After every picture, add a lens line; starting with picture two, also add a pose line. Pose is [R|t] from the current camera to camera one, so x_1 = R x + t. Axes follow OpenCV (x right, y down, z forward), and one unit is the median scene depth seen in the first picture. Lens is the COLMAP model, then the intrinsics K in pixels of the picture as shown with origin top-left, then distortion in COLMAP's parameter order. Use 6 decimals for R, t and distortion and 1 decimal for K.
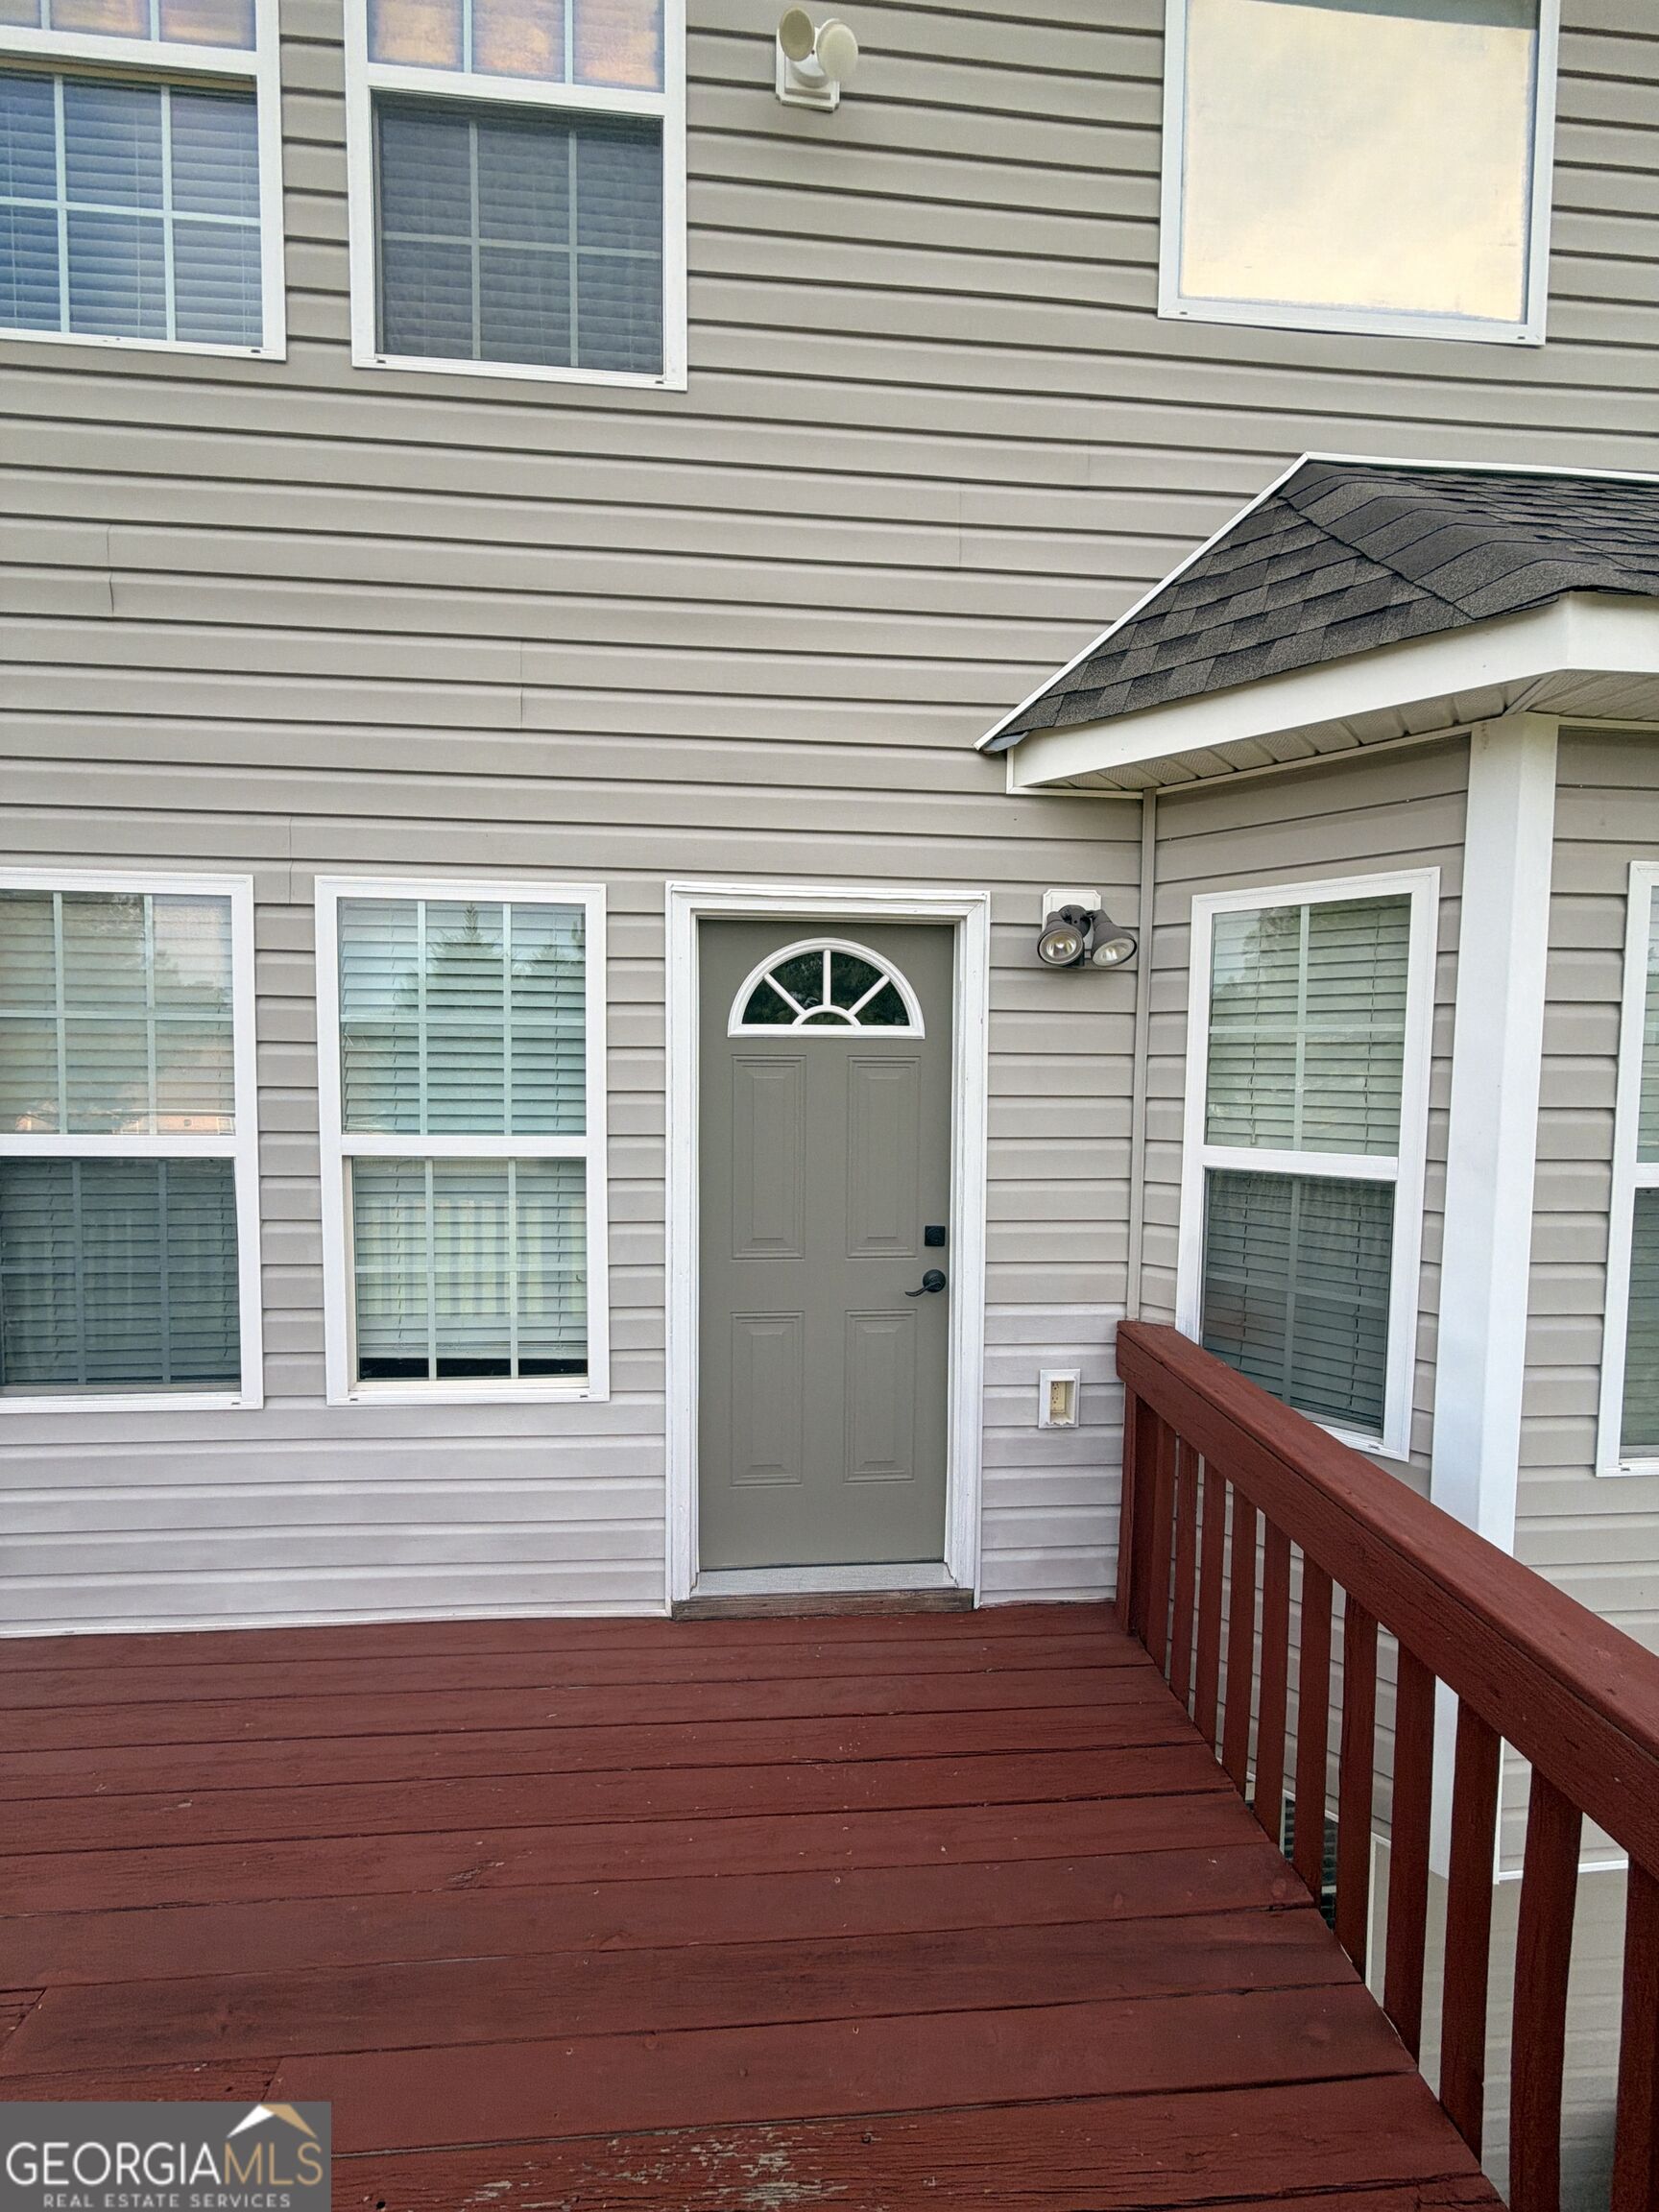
lens RADIAL K [[885.9, 0, 827.6], [0, 885.9, 1094.4], [0, 0, 1]] dist [0.002637, 0.000267]
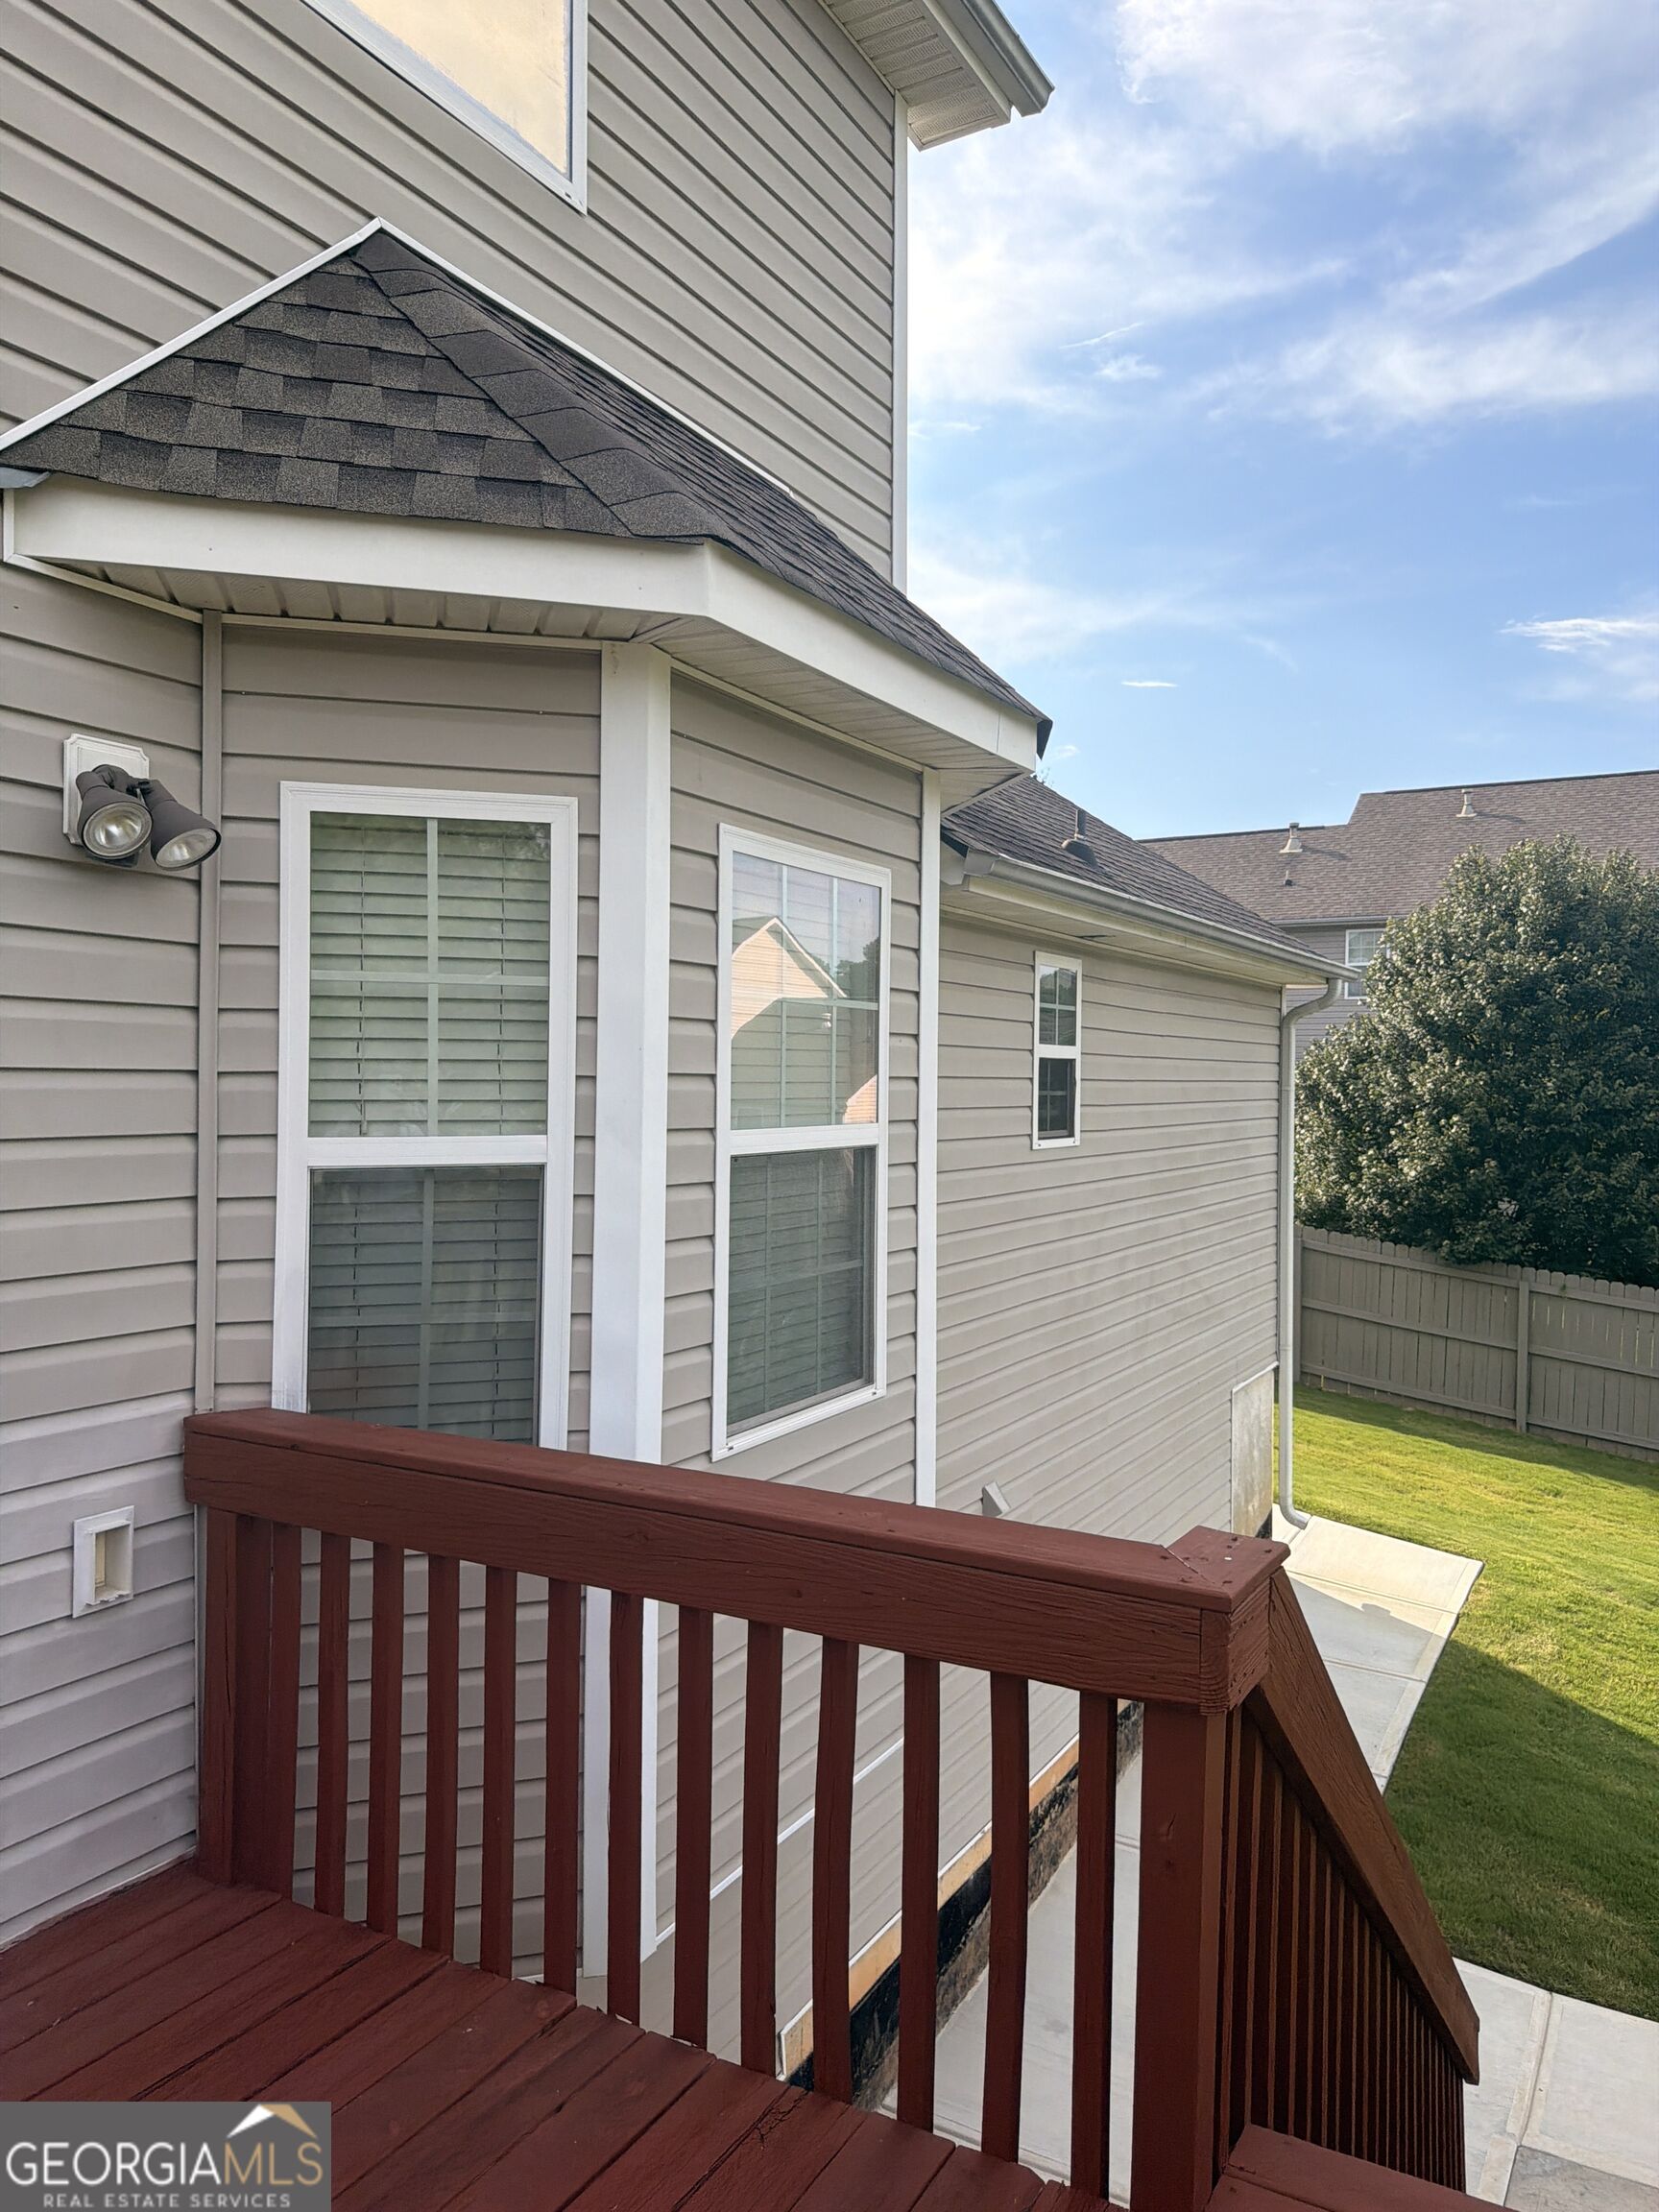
lens RADIAL K [[1563.7, 0, 821.3], [0, 1563.7, 1108.4], [0, 0, 1]] dist [0.077518, -0.096725]
pose [[0.560987, -0.015932, 0.827671, -0.412282], [0.034145, 0.999409, -0.003905, 0.056069], [-0.827120, 0.030451, 0.561199, -0.047267]]
